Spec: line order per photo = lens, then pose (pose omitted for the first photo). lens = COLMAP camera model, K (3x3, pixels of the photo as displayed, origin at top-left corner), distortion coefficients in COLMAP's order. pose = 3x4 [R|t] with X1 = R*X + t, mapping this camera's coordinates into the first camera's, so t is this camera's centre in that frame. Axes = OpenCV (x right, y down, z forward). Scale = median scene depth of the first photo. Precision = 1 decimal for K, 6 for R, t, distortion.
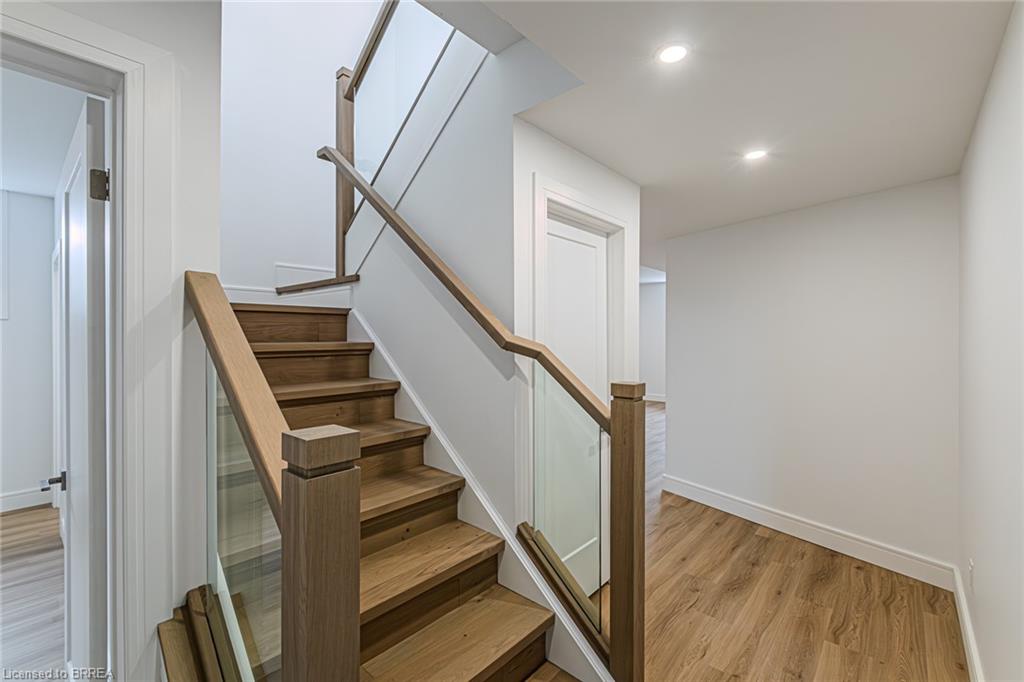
lens RADIAL K [[445.3, 0, 515.4], [0, 445.3, 337.1], [0, 0, 1]] dist [-0.001490, -0.000347]
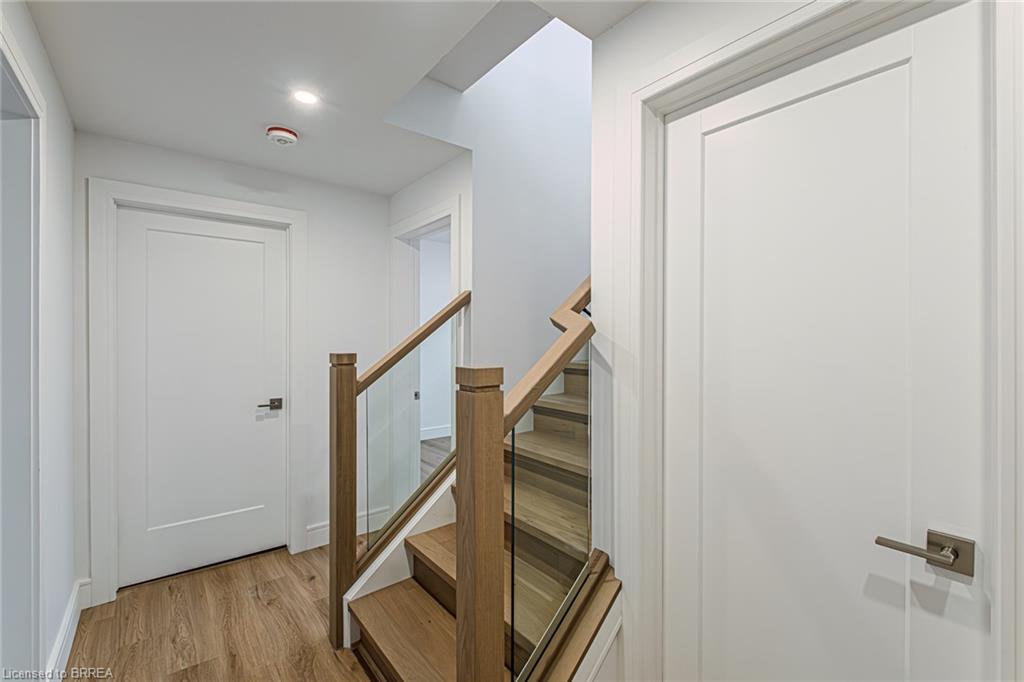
lens RADIAL K [[445.3, 0, 515.4], [0, 445.3, 337.1], [0, 0, 1]] dist [-0.001490, -0.000347]
pose [[-0.174073, 0.005170, -0.984719, 0.896044], [-0.005500, 0.999966, 0.006222, 0.047083], [0.984717, 0.006499, -0.174038, 1.100662]]
